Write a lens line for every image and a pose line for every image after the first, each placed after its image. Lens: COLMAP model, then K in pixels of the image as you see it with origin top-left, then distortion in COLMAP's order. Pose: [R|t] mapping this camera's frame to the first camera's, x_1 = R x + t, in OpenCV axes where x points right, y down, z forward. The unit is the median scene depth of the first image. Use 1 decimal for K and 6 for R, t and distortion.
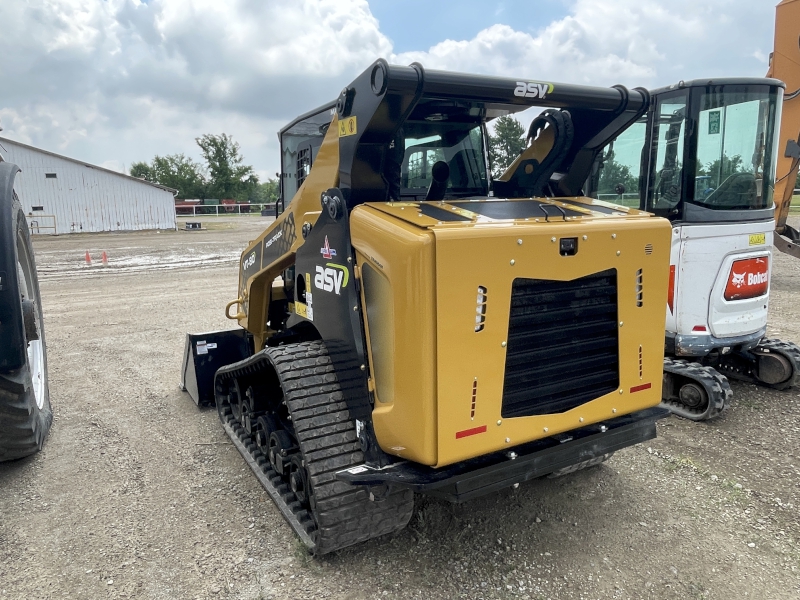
lens RADIAL K [[563.2, 0, 398.8], [0, 563.2, 294.9], [0, 0, 1]] dist [0.000927, -0.003393]
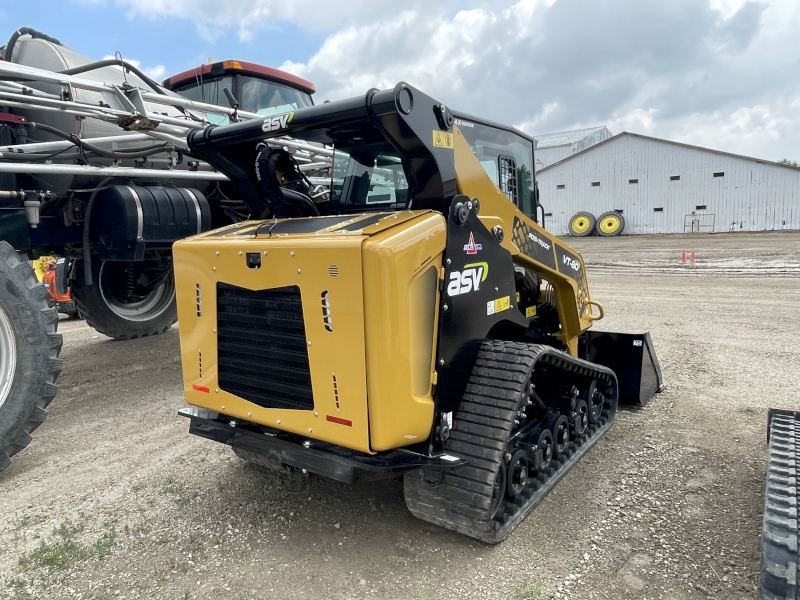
lens RADIAL K [[563.2, 0, 379.0], [0, 563.2, 298.0], [0, 0, 1]] dist [0.000927, -0.003393]
pose [[0.404195, 0.121475, -0.906571, 1.324445], [-0.112499, 0.990219, 0.082526, -0.121910], [0.907728, 0.068632, 0.413907, 0.698337]]
